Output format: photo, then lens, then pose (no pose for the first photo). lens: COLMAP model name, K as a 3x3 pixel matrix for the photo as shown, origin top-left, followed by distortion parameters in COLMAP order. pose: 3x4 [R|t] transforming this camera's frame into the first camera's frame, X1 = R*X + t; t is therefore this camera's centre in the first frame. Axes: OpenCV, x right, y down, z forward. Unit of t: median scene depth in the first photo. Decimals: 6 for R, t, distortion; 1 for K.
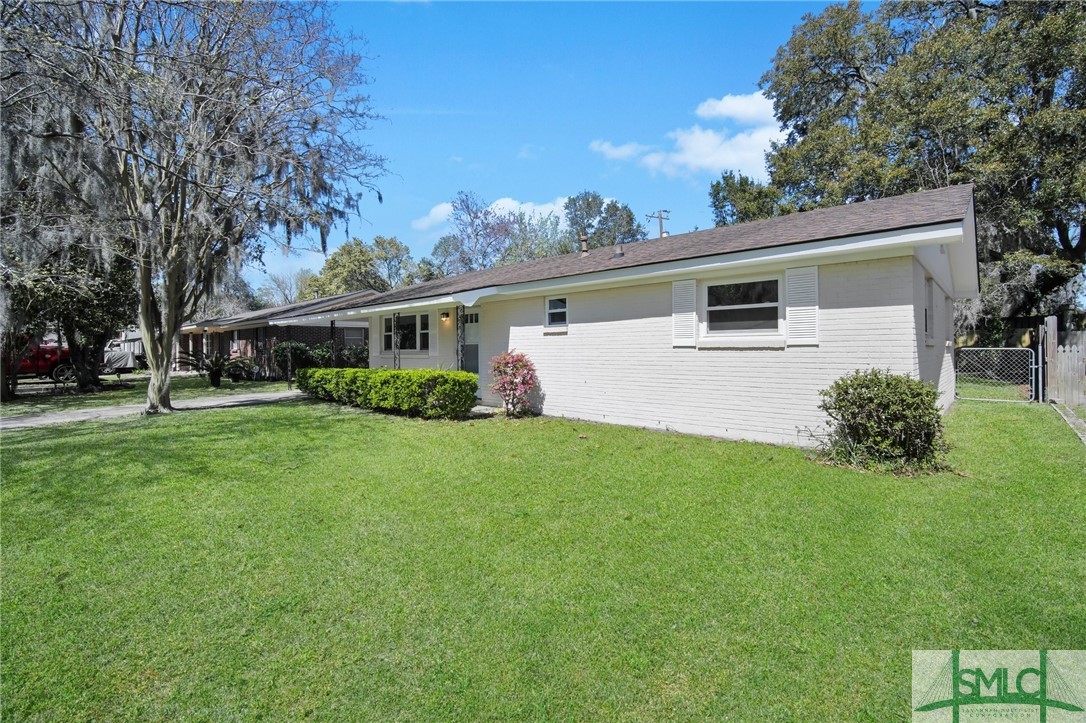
lens RADIAL K [[476.5, 0, 551.2], [0, 476.5, 353.9], [0, 0, 1]] dist [-0.009107, 0.001843]
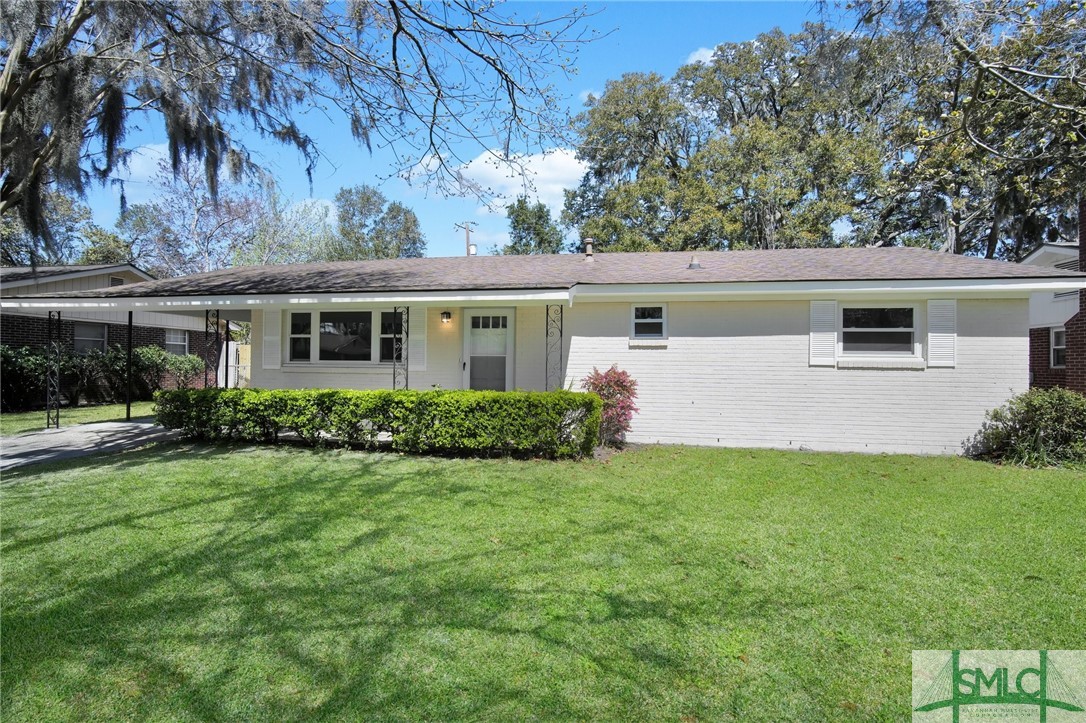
lens RADIAL K [[476.5, 0, 549.0], [0, 476.5, 363.1], [0, 0, 1]] dist [-0.009107, 0.001843]
pose [[0.840432, 0.019775, 0.541556, -0.696654], [-0.012722, 0.999779, -0.016765, 0.003380], [-0.541767, 0.007201, 0.840498, 0.427830]]
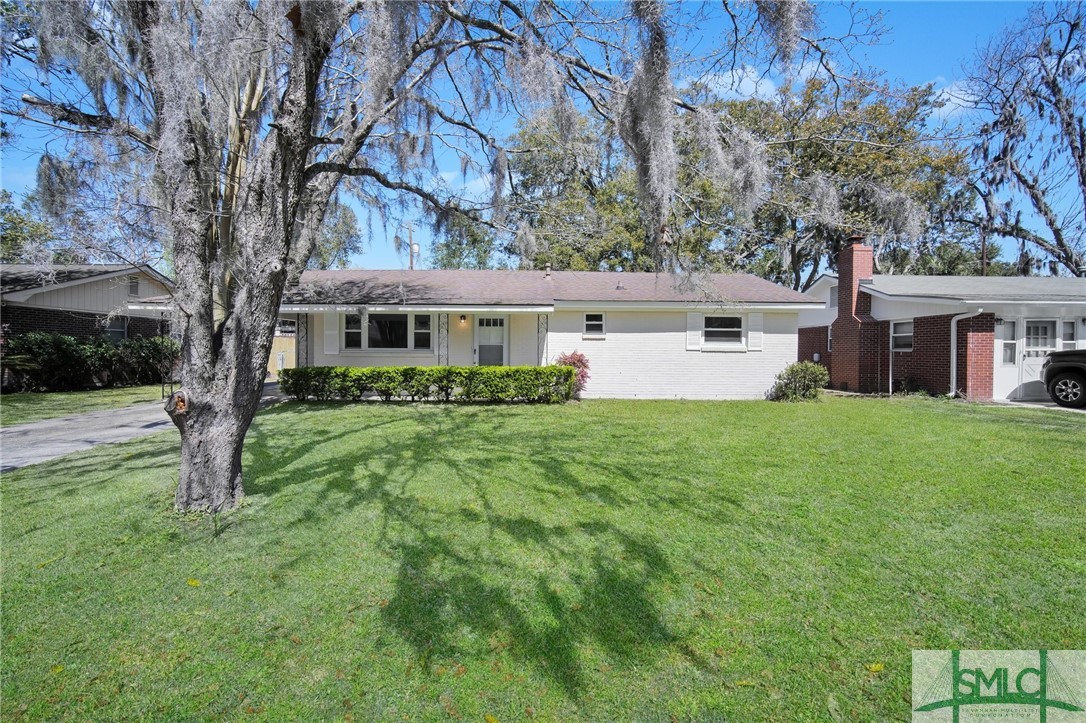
lens RADIAL K [[476.5, 0, 537.4], [0, 476.5, 358.1], [0, 0, 1]] dist [-0.009107, 0.001843]
pose [[0.732413, 0.002960, 0.680854, -1.216866], [-0.006465, 0.999976, 0.002608, 0.011742], [-0.680830, -0.006312, 0.732415, 0.104328]]
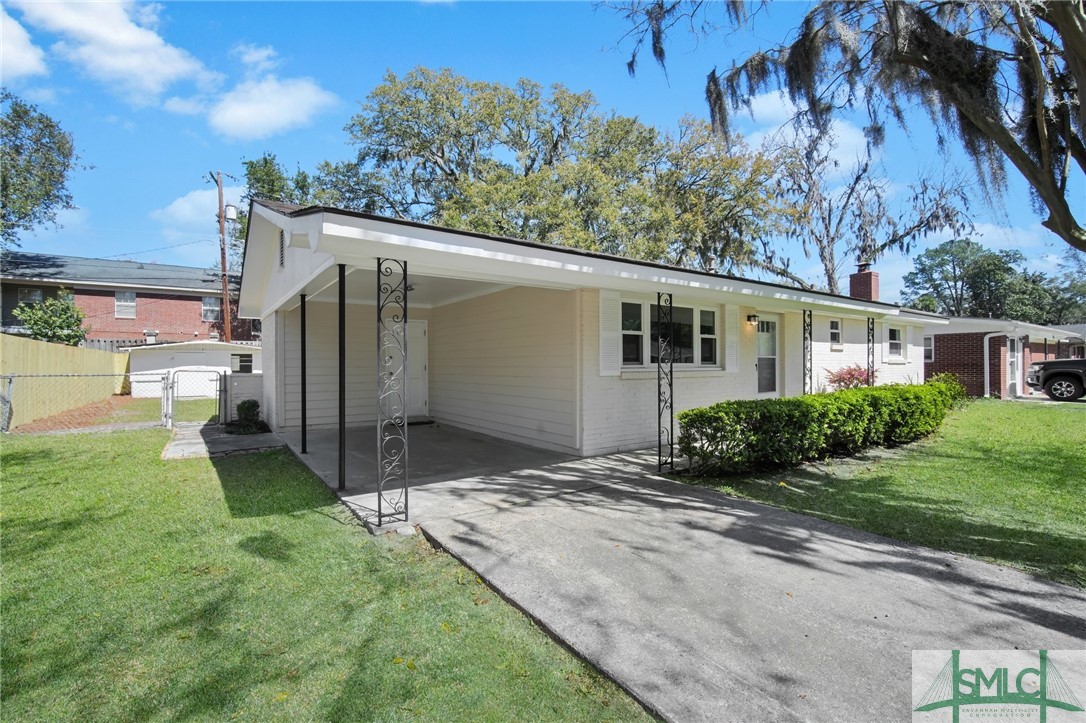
lens RADIAL K [[476.5, 0, 542.9], [0, 476.5, 362.1], [0, 0, 1]] dist [-0.009107, 0.001843]
pose [[0.212852, 0.007824, 0.977053, -1.467099], [0.009563, 0.999903, -0.010091, -0.011263], [-0.977038, 0.011492, 0.212756, 1.671020]]
